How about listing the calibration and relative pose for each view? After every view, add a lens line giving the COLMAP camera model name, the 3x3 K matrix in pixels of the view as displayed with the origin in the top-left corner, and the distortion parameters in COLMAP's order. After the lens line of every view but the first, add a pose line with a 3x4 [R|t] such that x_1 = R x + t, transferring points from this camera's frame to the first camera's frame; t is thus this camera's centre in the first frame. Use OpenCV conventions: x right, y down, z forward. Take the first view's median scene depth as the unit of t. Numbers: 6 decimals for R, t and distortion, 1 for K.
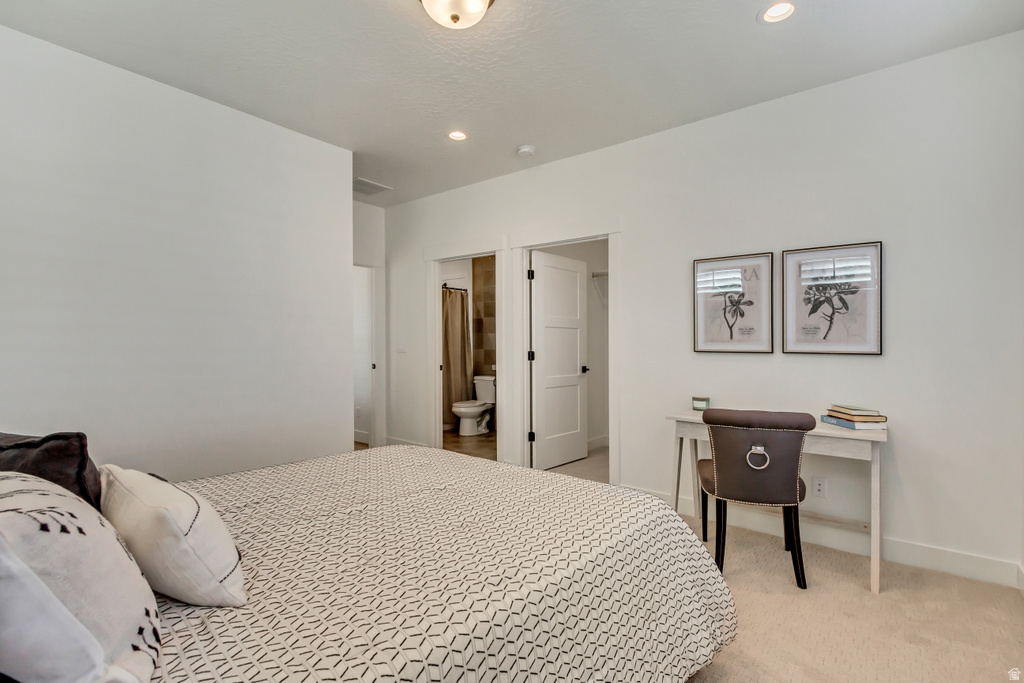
lens RADIAL K [[499.1, 0, 512.1], [0, 499.1, 344.3], [0, 0, 1]] dist [0.000989, 0.000018]
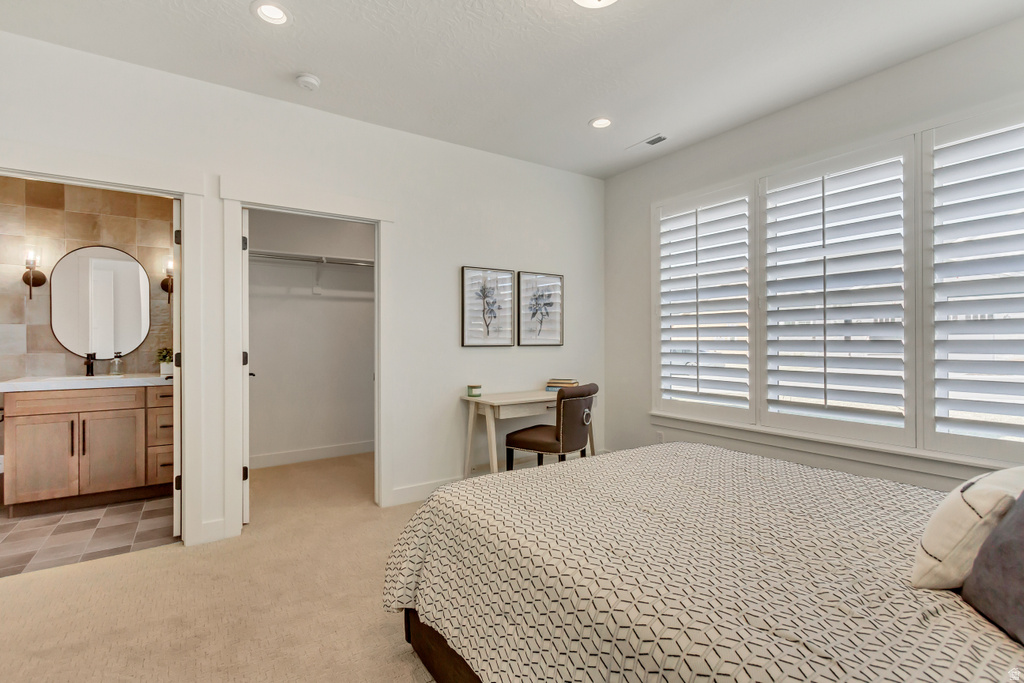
lens RADIAL K [[475.1, 0, 507.9], [0, 475.1, 338.2], [0, 0, 1]] dist [0.002795, 0.000120]
pose [[0.304434, 0.002763, 0.952529, -0.552262], [0.007676, 0.999956, -0.005354, 0.002876], [-0.952502, 0.008942, 0.304400, 0.496174]]
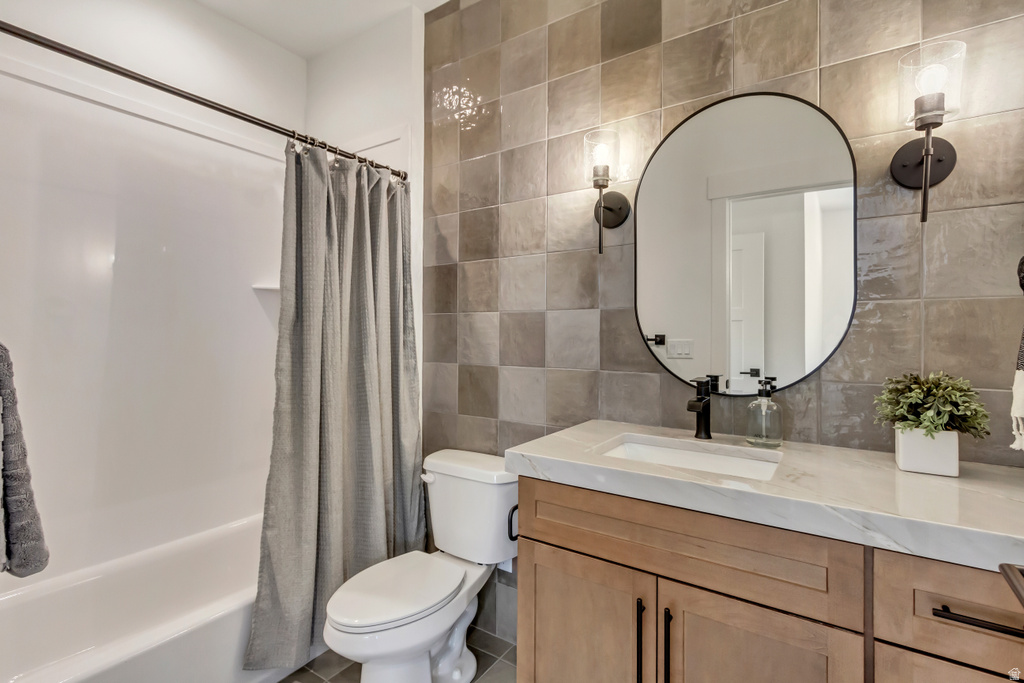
lens RADIAL K [[475.1, 0, 507.9], [0, 475.1, 338.2], [0, 0, 1]] dist [0.002795, 0.000120]
pose [[0.997602, 0.003611, 0.069110, -0.081266], [-0.003597, 0.999993, -0.000319, -0.008696], [-0.069111, 0.000069, 0.997609, 1.218881]]
